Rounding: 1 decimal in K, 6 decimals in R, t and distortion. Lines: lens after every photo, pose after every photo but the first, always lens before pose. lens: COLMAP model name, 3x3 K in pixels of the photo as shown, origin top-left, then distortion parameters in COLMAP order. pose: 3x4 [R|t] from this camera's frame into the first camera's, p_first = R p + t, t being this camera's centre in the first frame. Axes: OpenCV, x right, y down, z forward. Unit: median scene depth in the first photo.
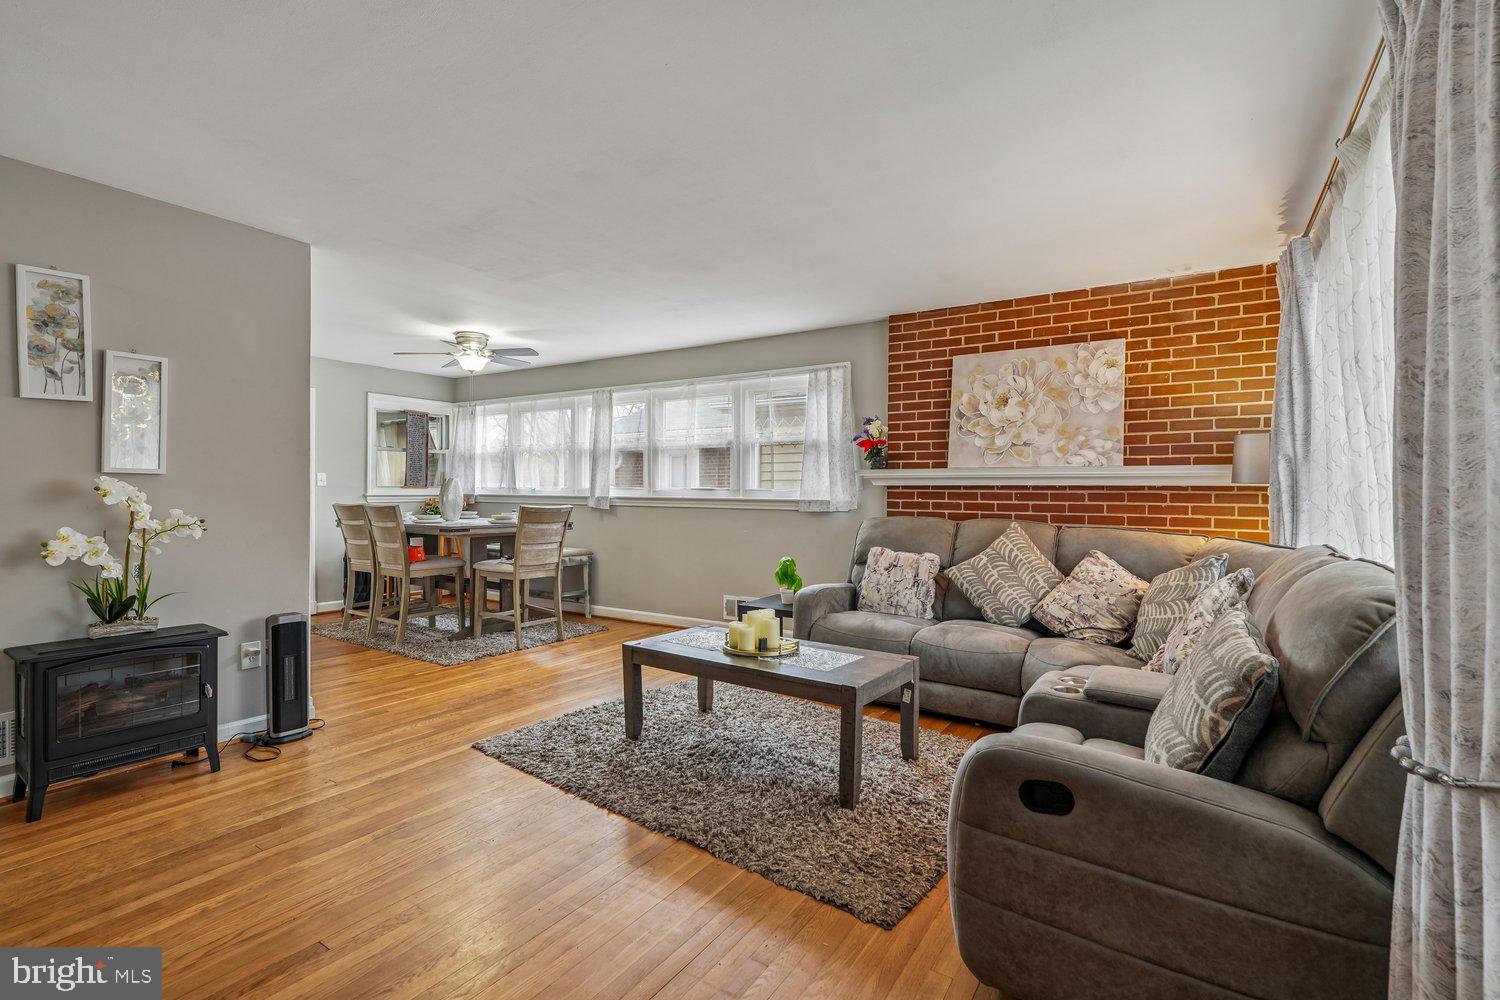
lens RADIAL K [[679.9, 0, 748.9], [0, 679.9, 495.8], [0, 0, 1]] dist [-0.001289, -0.000047]
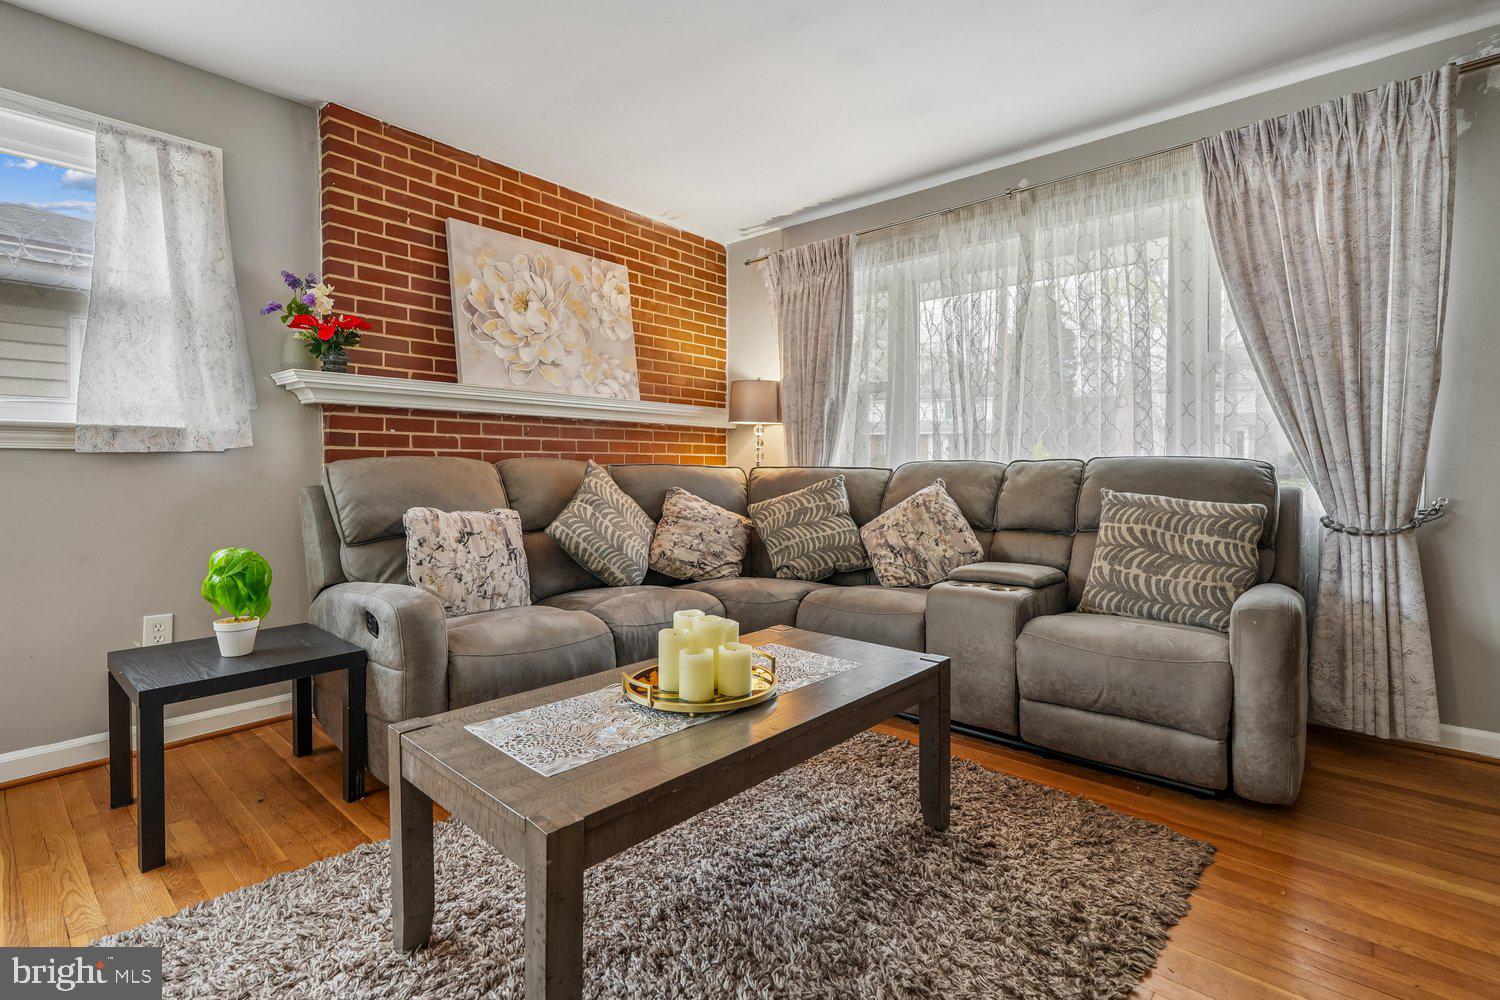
lens RADIAL K [[684.9, 0, 747.6], [0, 684.9, 478.7], [0, 0, 1]] dist [-0.001745, -0.000544]
pose [[0.140339, -0.024757, 0.989794, -0.344469], [0.007520, 0.999685, 0.023939, 0.038979], [-0.990075, 0.004083, 0.140481, 0.639645]]
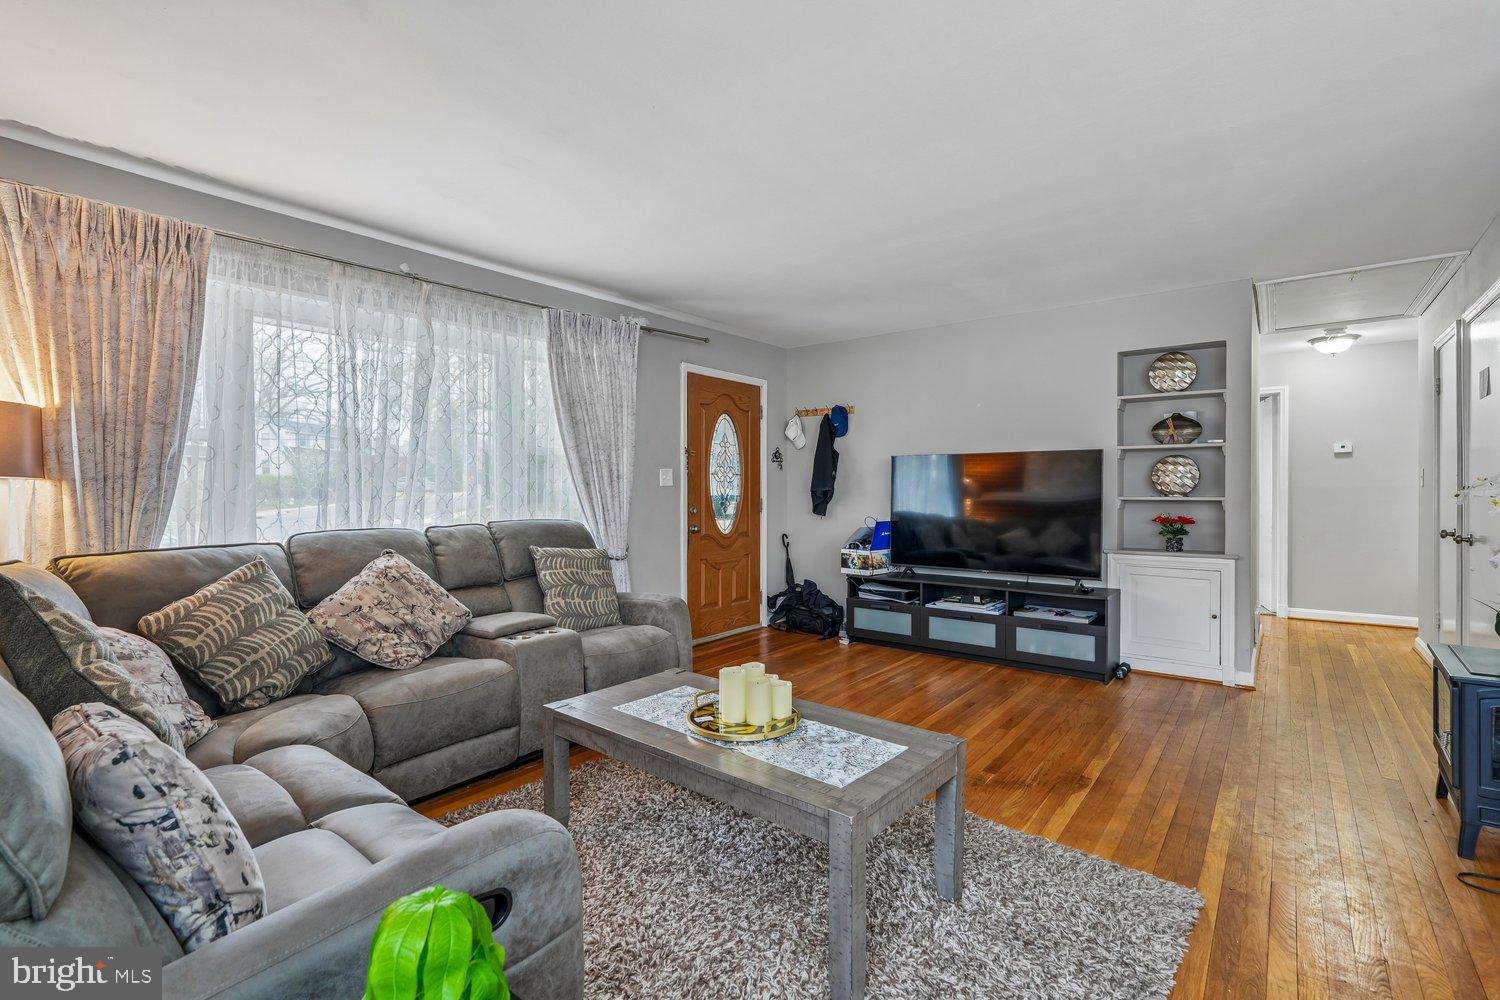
lens RADIAL K [[679.9, 0, 748.9], [0, 679.9, 495.8], [0, 0, 1]] dist [-0.001289, -0.000047]
pose [[-0.994678, -0.004829, 0.102916, -0.039425], [-0.003150, 0.999859, 0.016468, -0.009876], [-0.102981, 0.016056, -0.994554, 1.197158]]
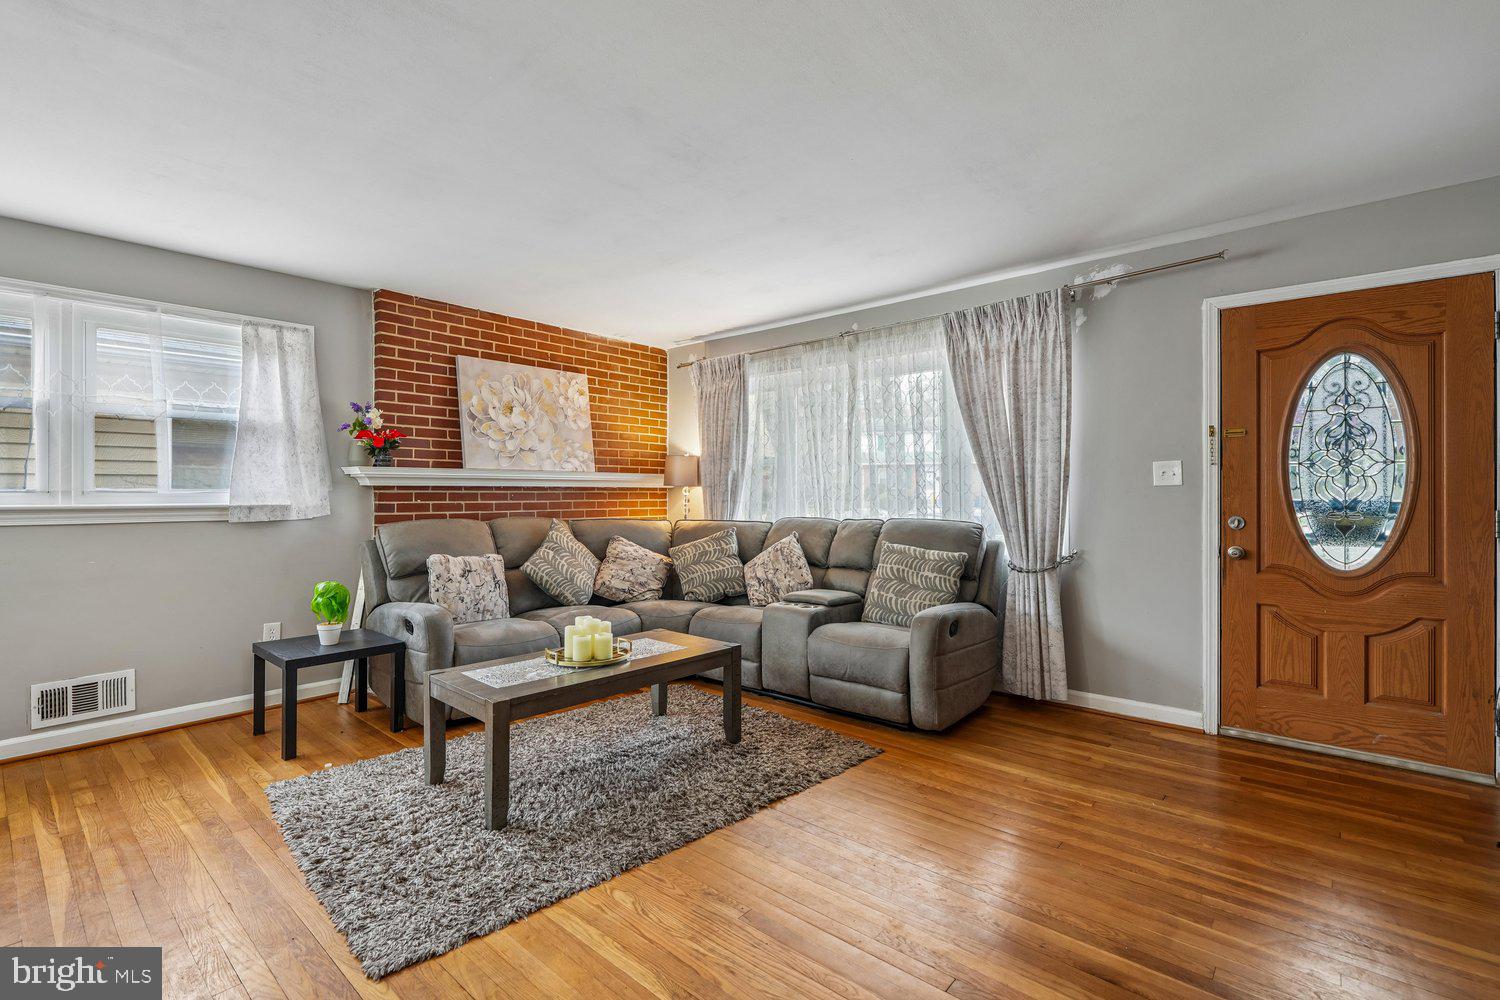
lens RADIAL K [[677.4, 0, 751.6], [0, 677.4, 489.7], [0, 0, 1]] dist [-0.003308, -0.000314]
pose [[0.143911, -0.001750, 0.989589, -0.634695], [0.008846, 0.999961, 0.000482, -0.007010], [-0.989551, 0.008684, 0.143921, 0.455876]]
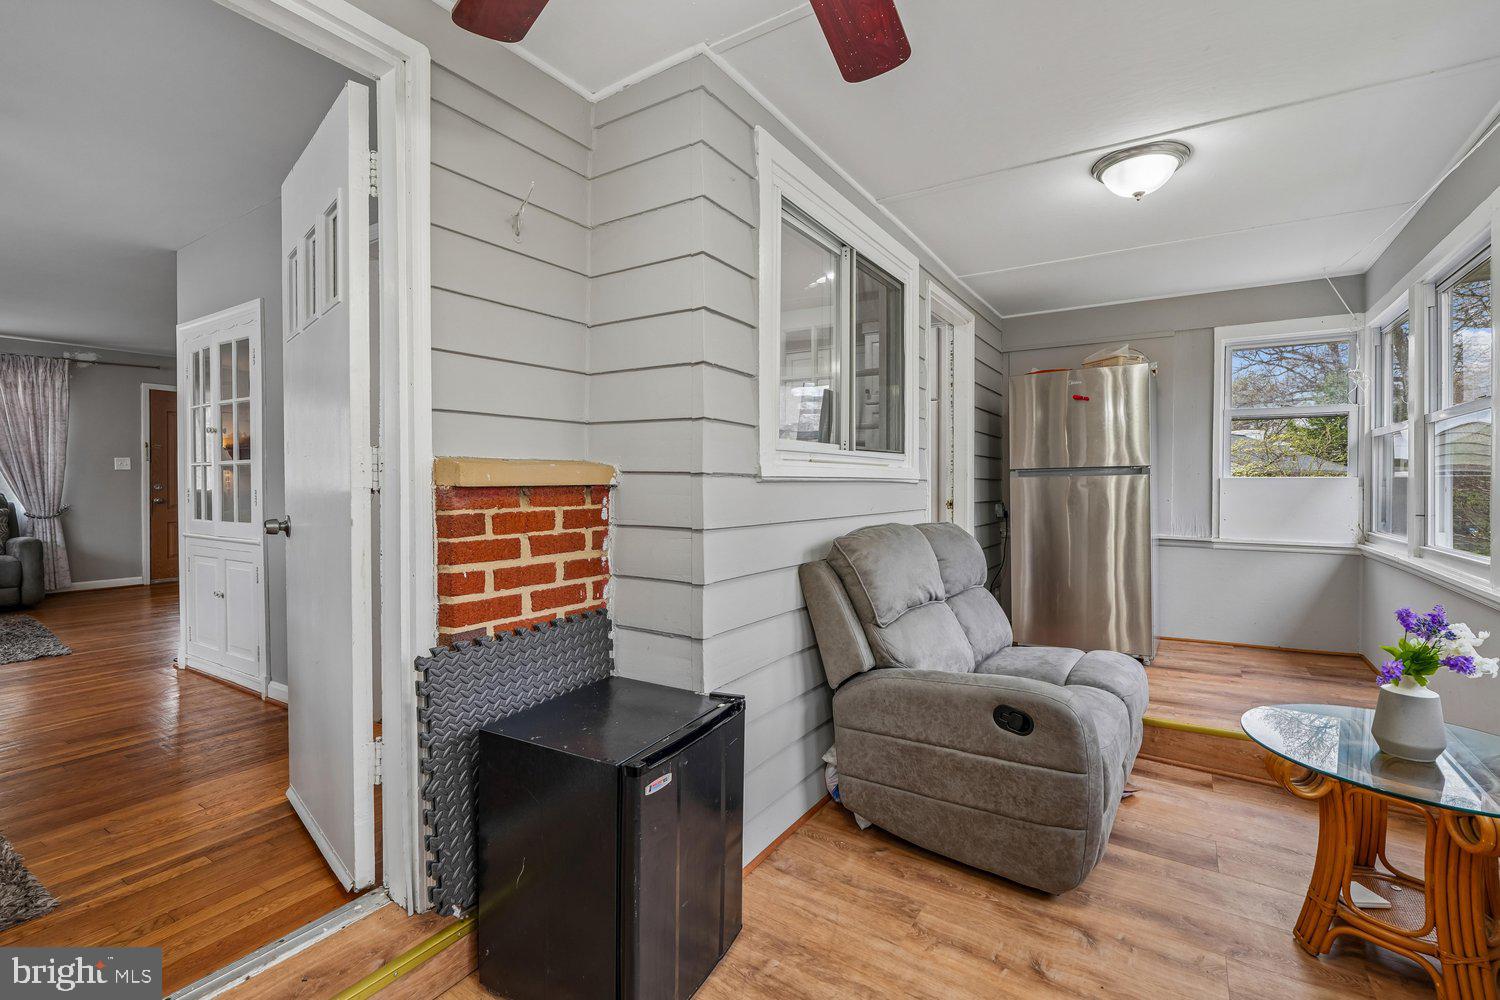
lens RADIAL K [[677.4, 0, 751.6], [0, 677.4, 489.7], [0, 0, 1]] dist [-0.003308, -0.000314]
pose [[-0.999992, -0.003131, -0.002304, -1.271695], [-0.003169, 0.999858, 0.016559, 0.008819], [0.002252, 0.016566, -0.999860, 1.692454]]
